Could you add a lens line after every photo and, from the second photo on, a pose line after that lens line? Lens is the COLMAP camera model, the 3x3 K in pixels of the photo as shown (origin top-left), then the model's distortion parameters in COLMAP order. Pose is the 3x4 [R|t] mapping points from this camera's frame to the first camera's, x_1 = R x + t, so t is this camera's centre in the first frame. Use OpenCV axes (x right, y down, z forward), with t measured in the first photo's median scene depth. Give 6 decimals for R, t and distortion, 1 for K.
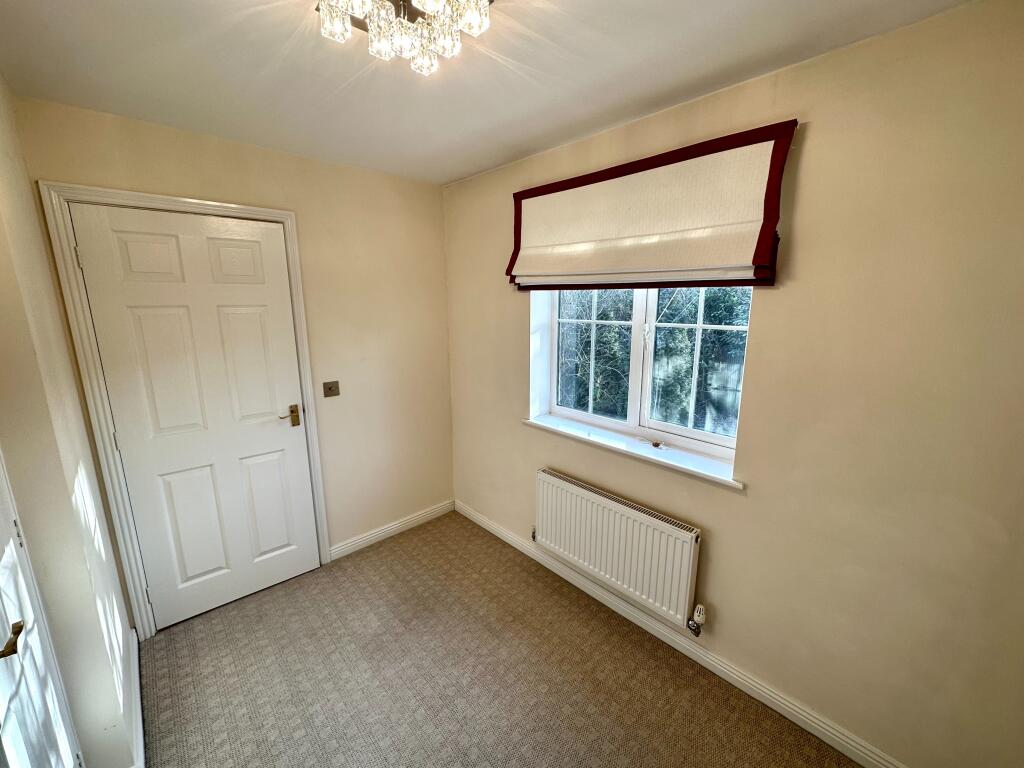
lens RADIAL K [[407.7, 0, 512.0], [0, 407.7, 384.0], [0, 0, 1]] dist [0.000813, 0.000095]
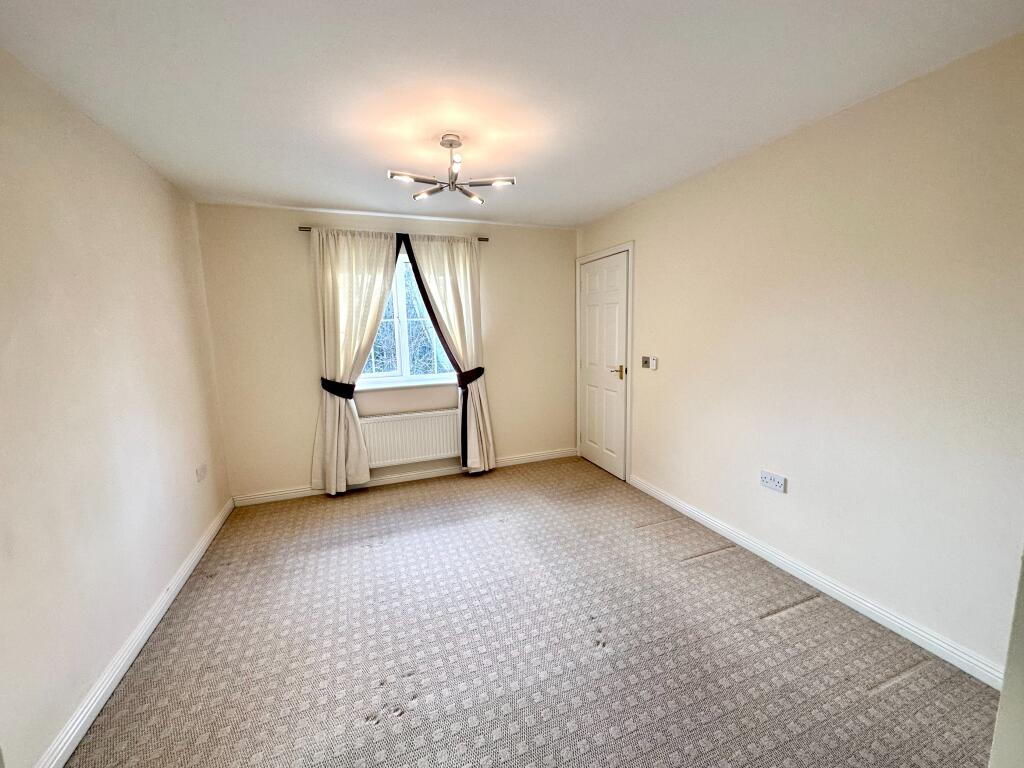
lens RADIAL K [[407.7, 0, 512.0], [0, 407.7, 384.0], [0, 0, 1]] dist [0.000813, 0.000095]
pose [[-0.384695, 0.138422, -0.912606, 1.044719], [-0.166669, 0.962024, 0.216175, -0.145572], [0.907872, 0.235265, -0.347015, 1.153817]]
